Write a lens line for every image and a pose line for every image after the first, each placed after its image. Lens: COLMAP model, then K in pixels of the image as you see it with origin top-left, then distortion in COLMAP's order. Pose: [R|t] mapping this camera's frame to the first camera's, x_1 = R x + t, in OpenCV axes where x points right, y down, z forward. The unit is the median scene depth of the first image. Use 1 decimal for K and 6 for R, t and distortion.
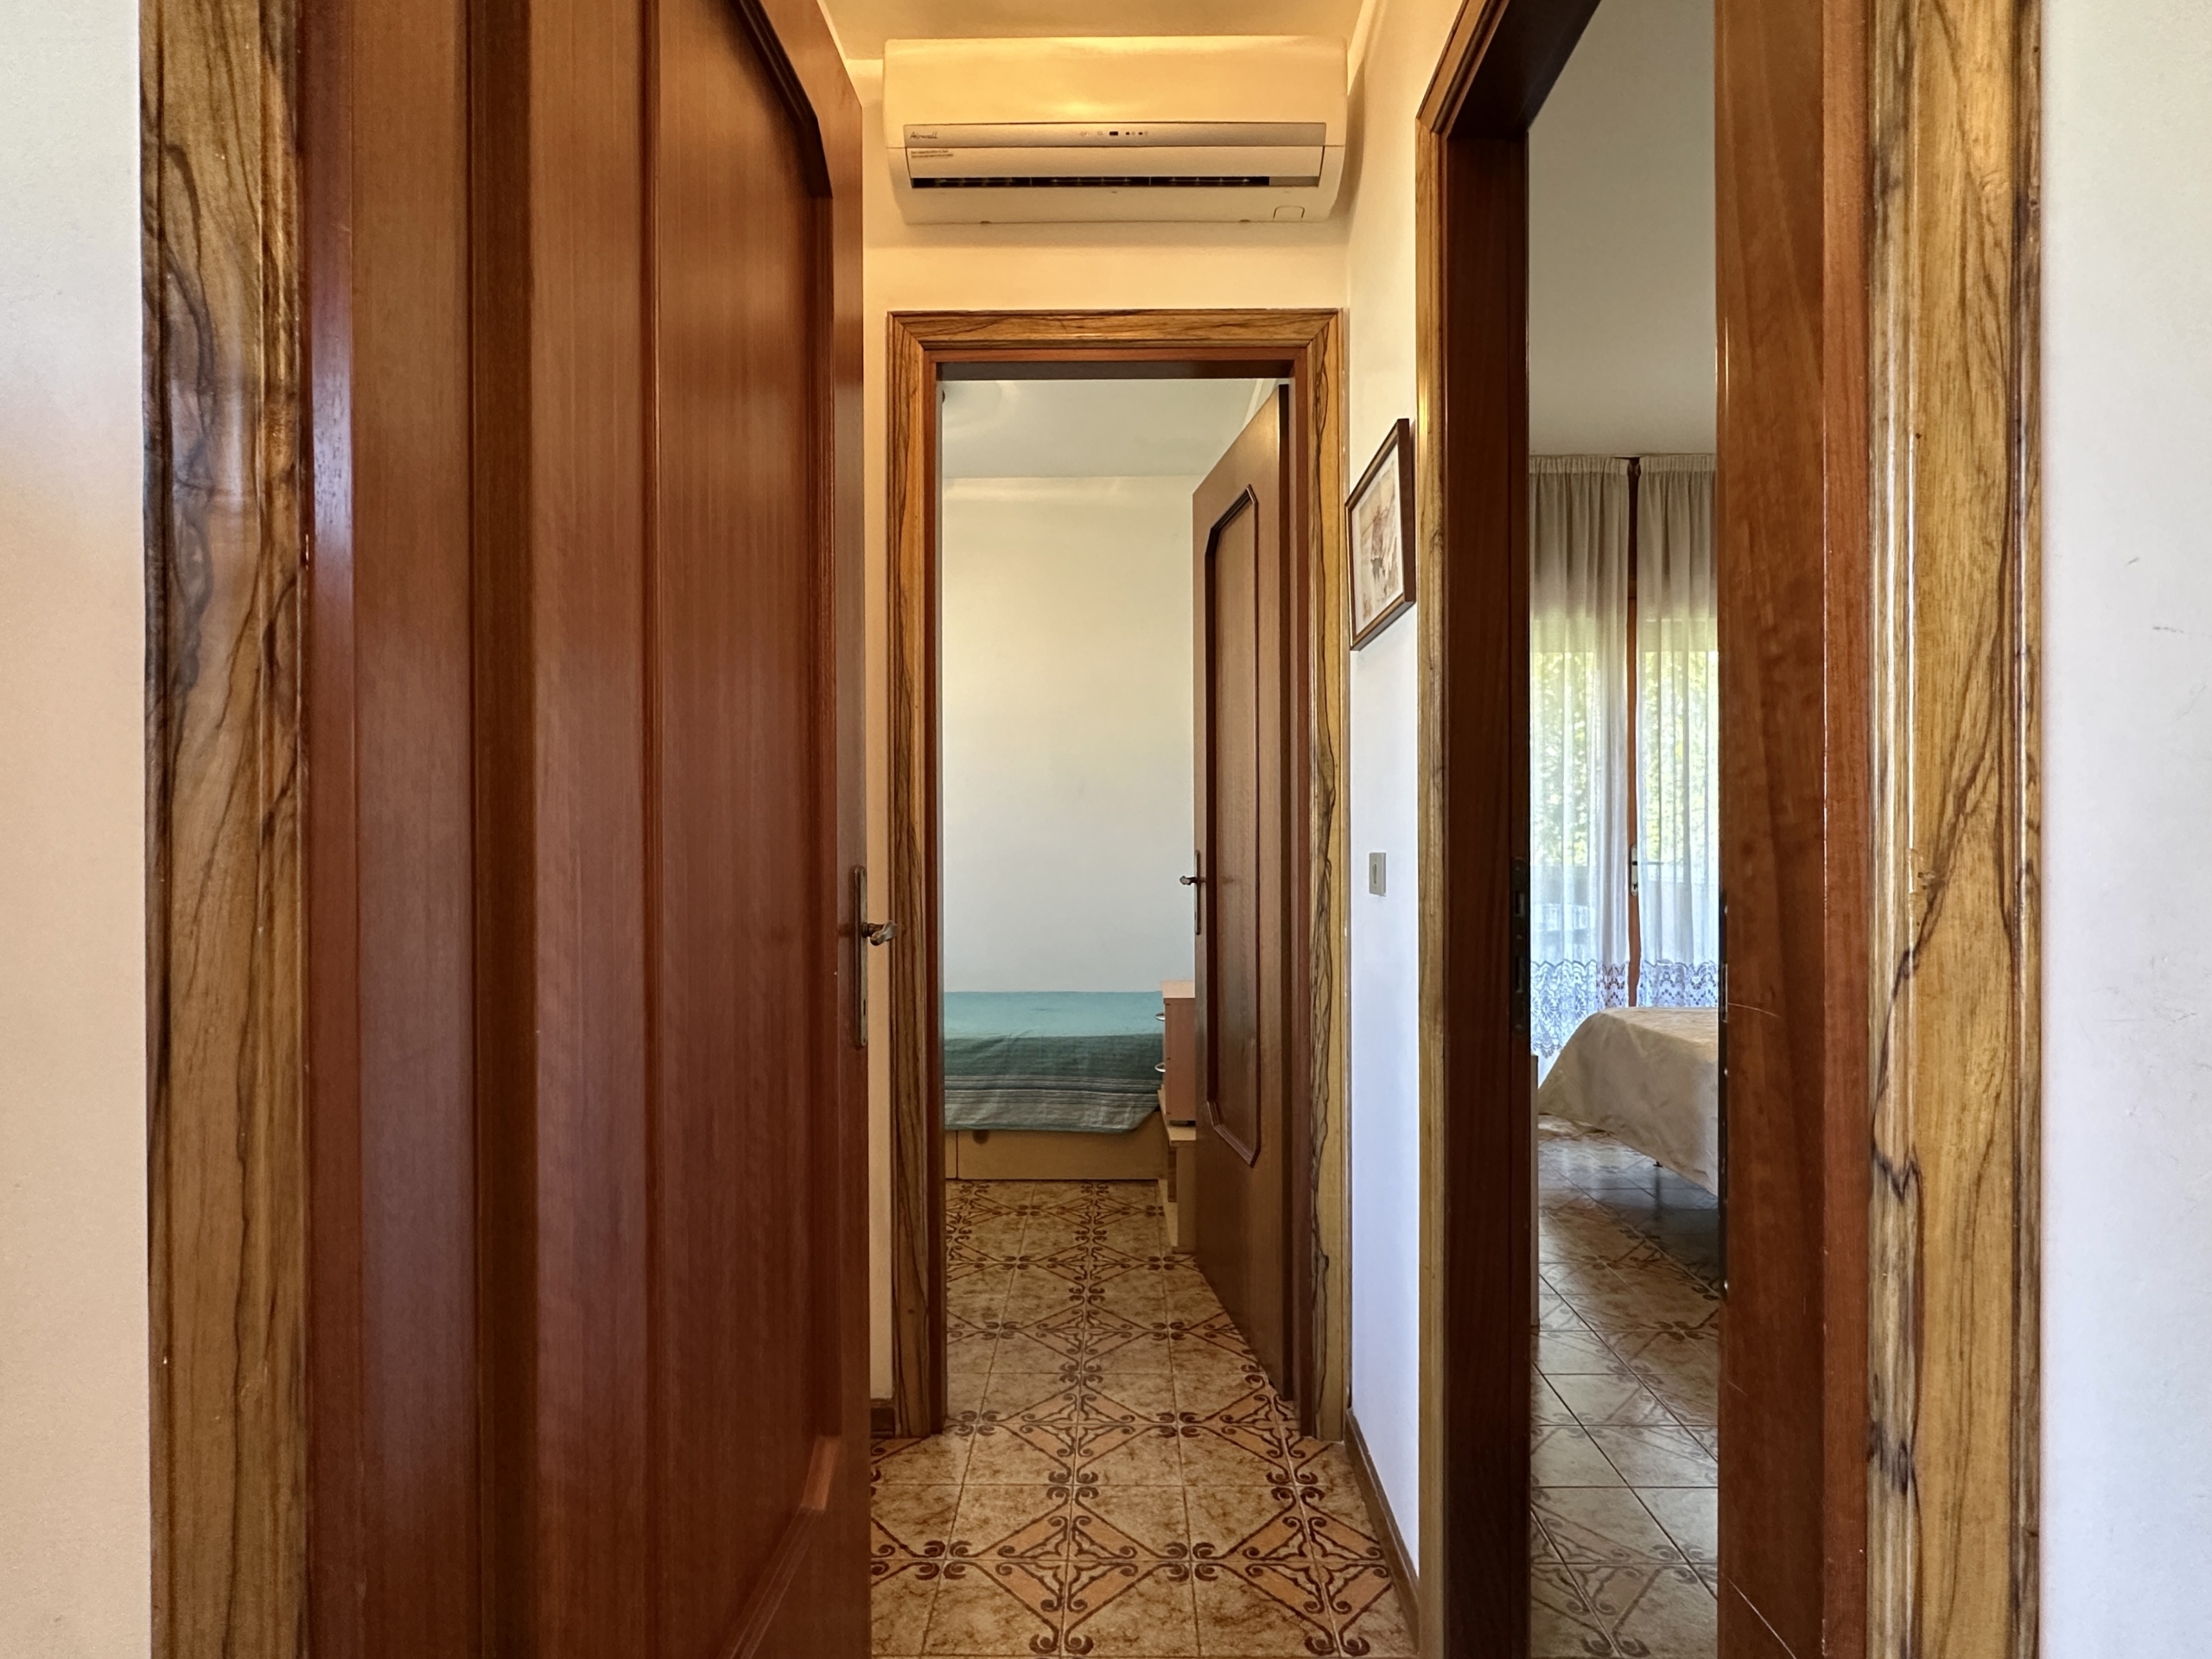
lens RADIAL K [[1042.3, 0, 1106.0], [0, 1042.3, 829.5], [0, 0, 1]] dist [-0.002666, 0.000119]
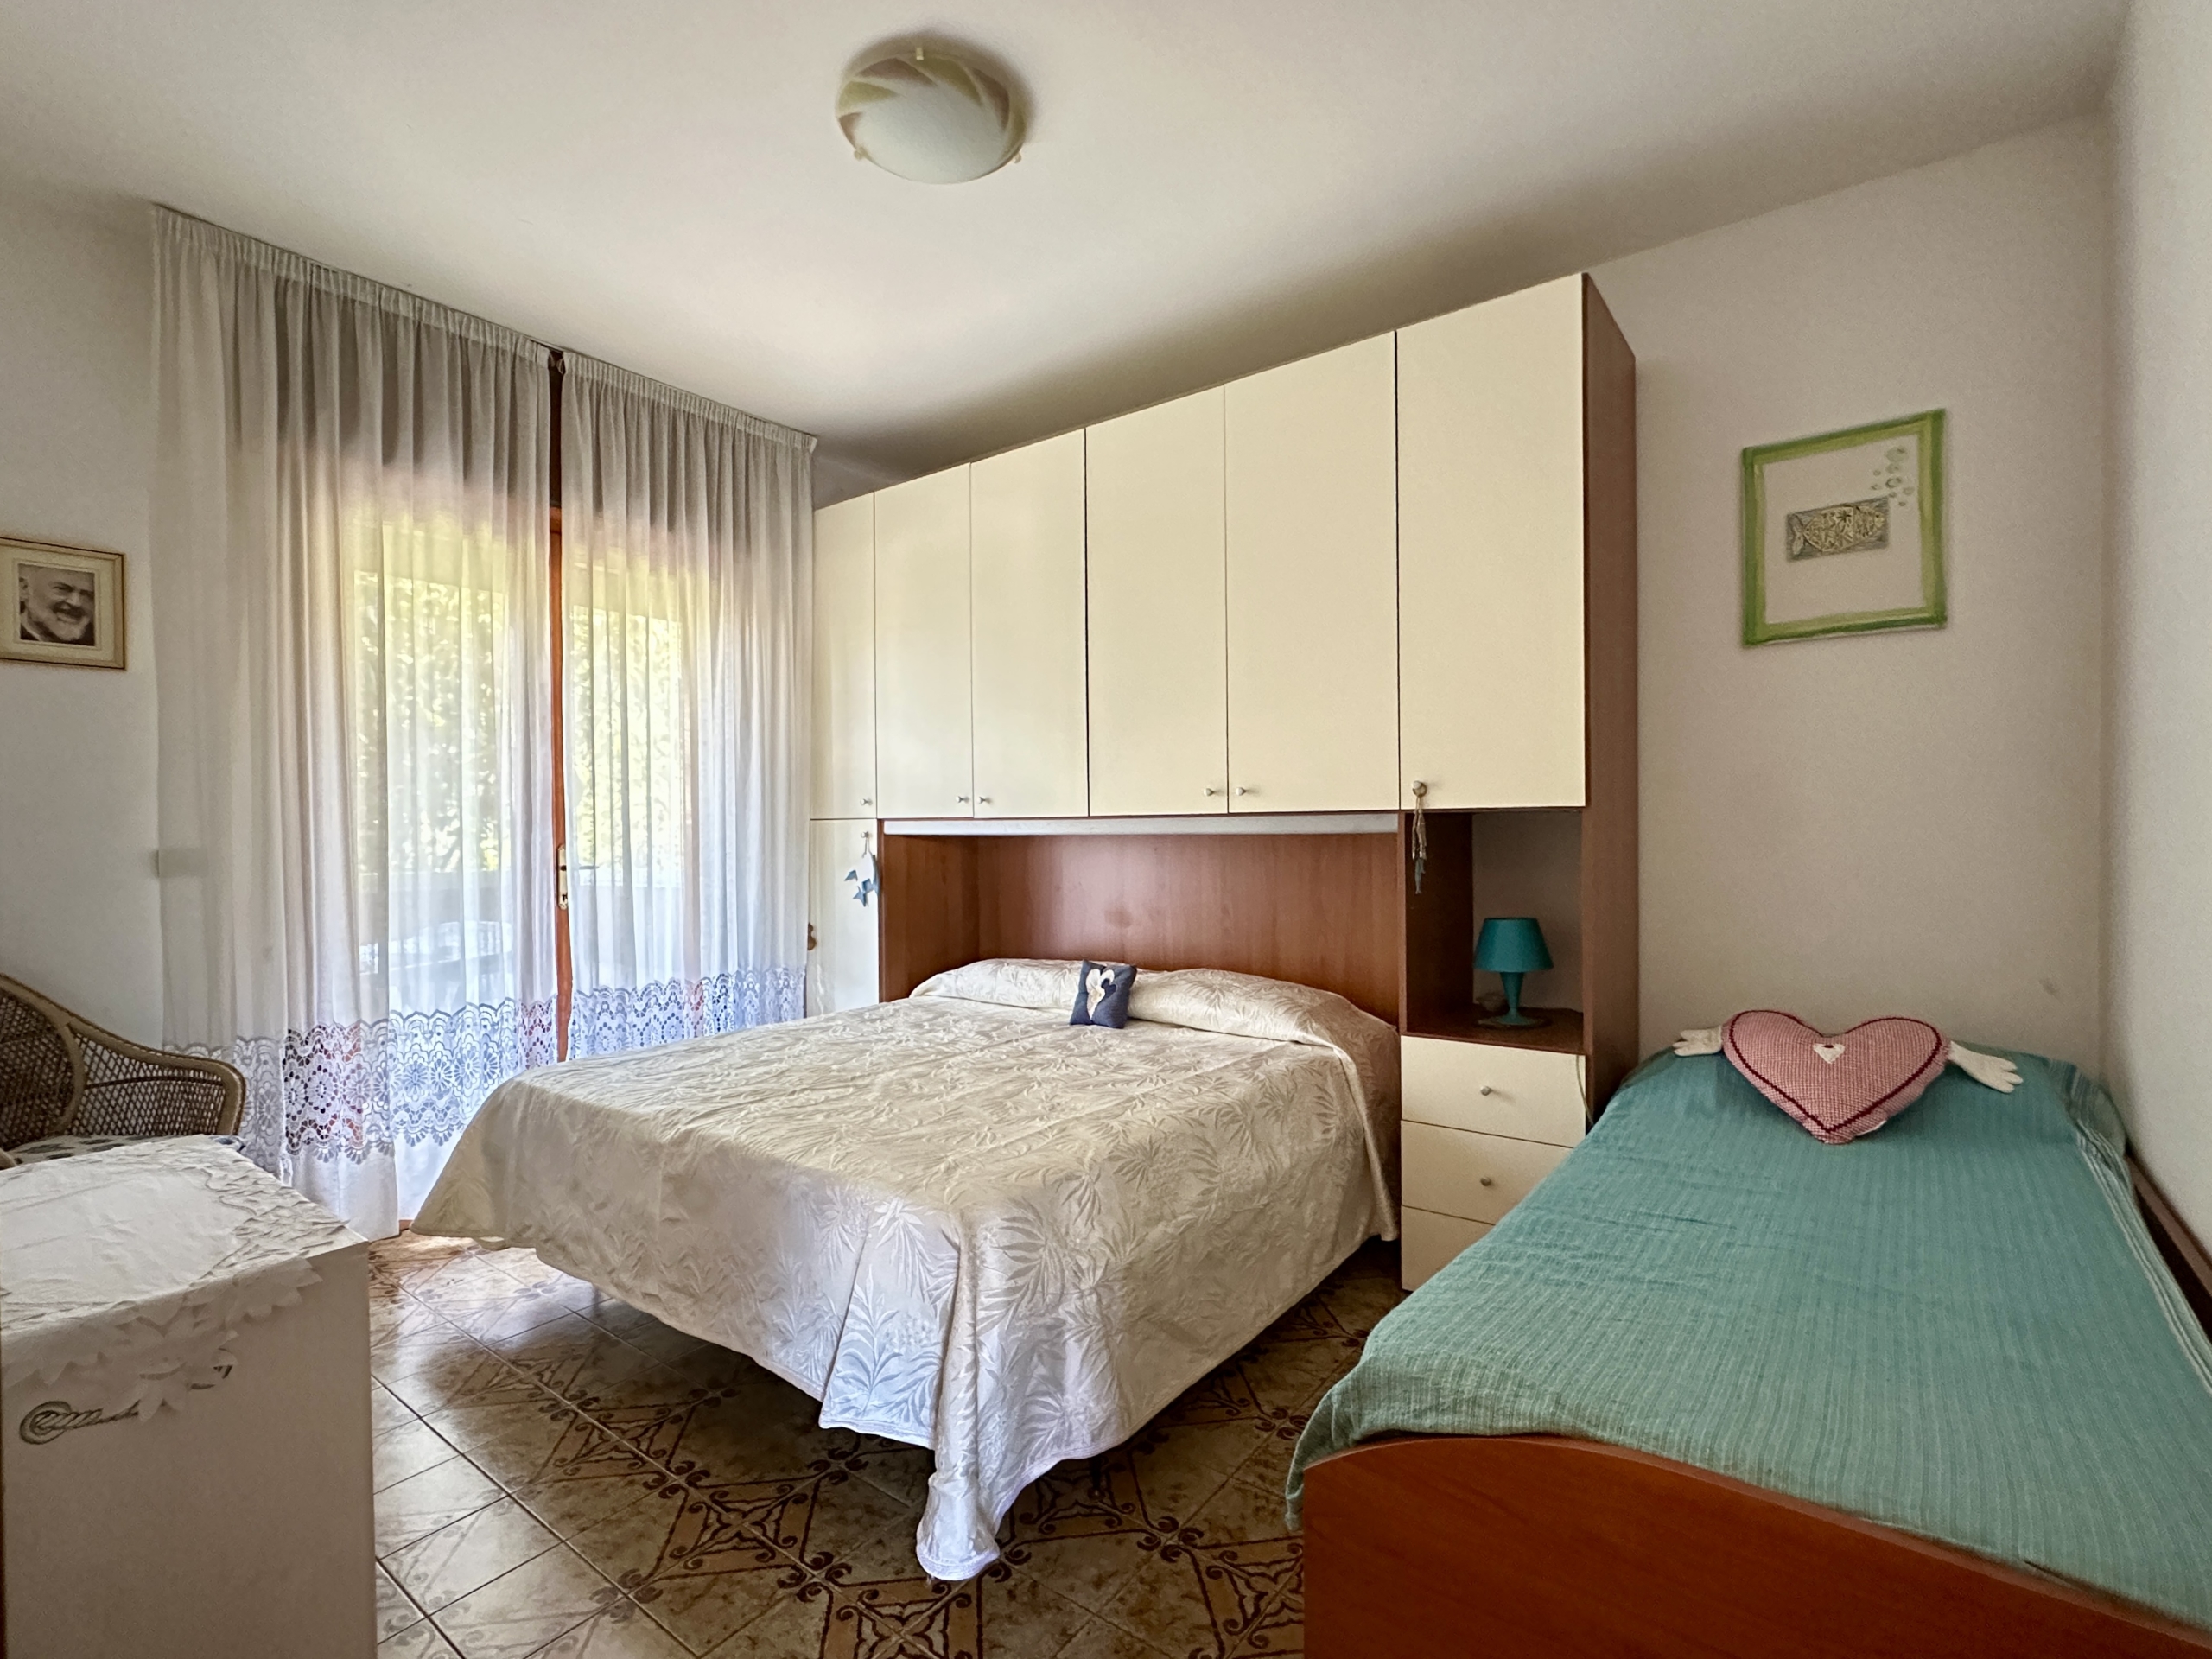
lens RADIAL K [[1042.3, 0, 1106.0], [0, 1042.3, 829.5], [0, 0, 1]] dist [-0.002666, 0.000119]
pose [[0.588780, -0.009900, 0.808232, 0.118503], [0.010674, 0.999933, 0.004473, 0.004764], [-0.808223, 0.005994, 0.588847, 0.214727]]
